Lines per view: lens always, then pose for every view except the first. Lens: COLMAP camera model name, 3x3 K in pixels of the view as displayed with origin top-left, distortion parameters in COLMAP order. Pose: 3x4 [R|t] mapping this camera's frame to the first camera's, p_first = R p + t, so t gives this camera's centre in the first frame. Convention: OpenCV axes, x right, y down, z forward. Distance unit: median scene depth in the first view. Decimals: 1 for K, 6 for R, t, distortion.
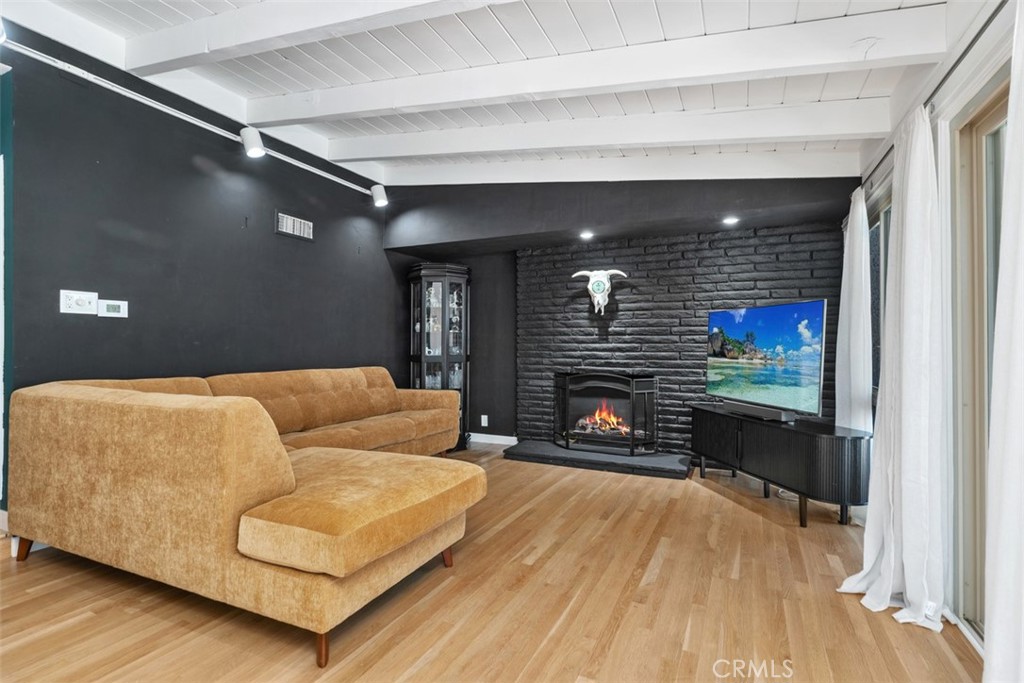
lens RADIAL K [[485.0, 0, 510.6], [0, 485.0, 343.9], [0, 0, 1]] dist [-0.000465, -0.000488]
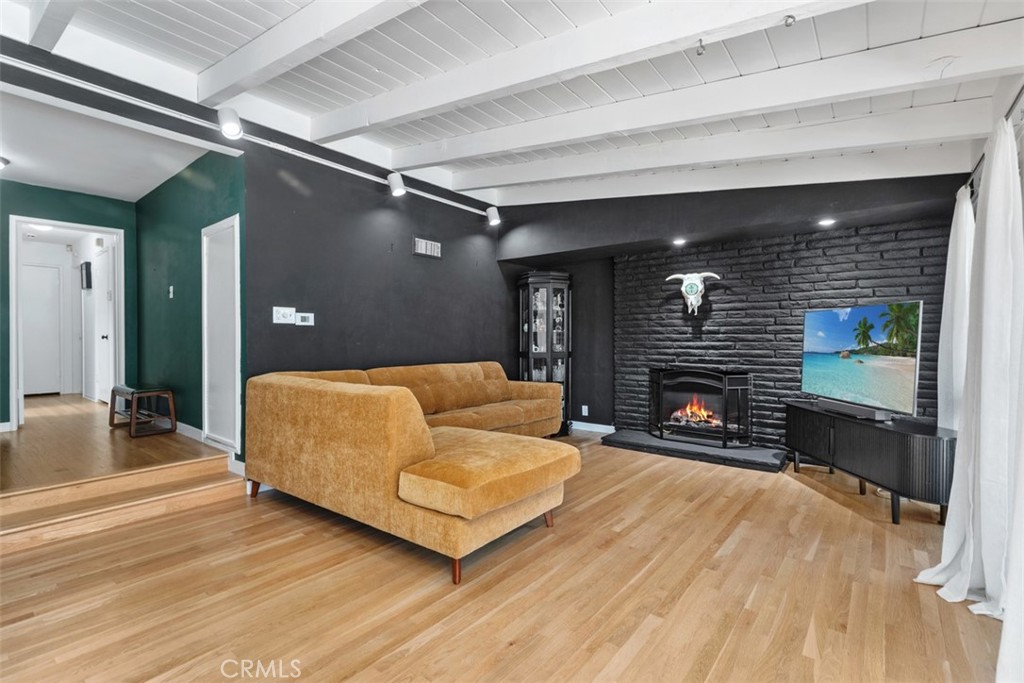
lens RADIAL K [[460.3, 0, 509.5], [0, 460.3, 342.1], [0, 0, 1]] dist [0.001673, -0.000226]
pose [[0.974293, -0.001332, -0.225283, 0.021572], [0.003549, 0.999949, 0.009434, -0.013240], [0.225259, -0.009991, 0.974248, -0.094567]]
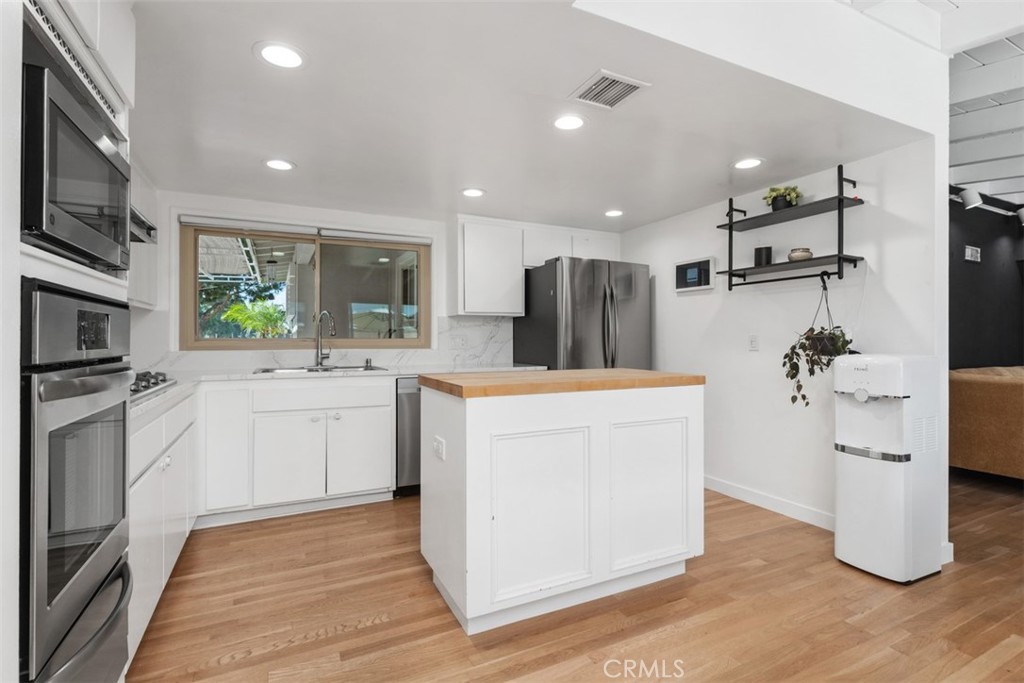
lens RADIAL K [[485.0, 0, 510.6], [0, 485.0, 343.9], [0, 0, 1]] dist [-0.000465, -0.000488]
pose [[0.786063, 0.007301, -0.618103, -0.628886], [-0.001828, 0.999953, 0.009486, -0.017533], [0.618143, -0.006327, 0.786040, -0.763401]]
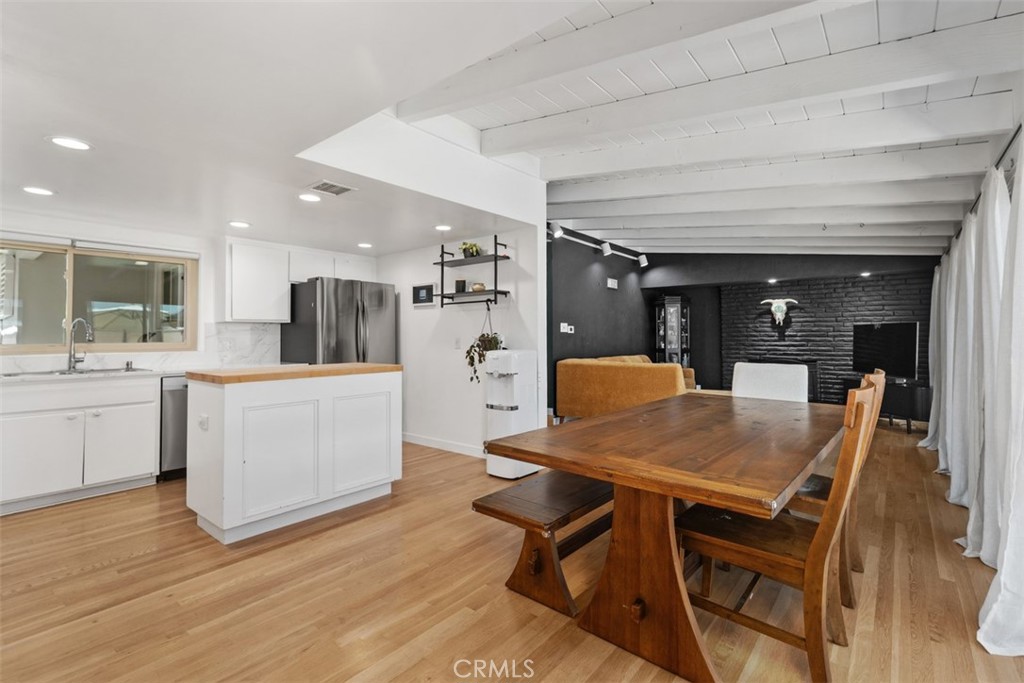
lens RADIAL K [[467.5, 0, 516.0], [0, 467.5, 325.3], [0, 0, 1]] dist [0.002222, -0.000204]
pose [[0.973134, -0.010234, -0.230010, -0.404891], [0.004577, 0.999674, -0.025114, -0.026647], [0.230192, 0.023387, 0.972864, -0.968077]]
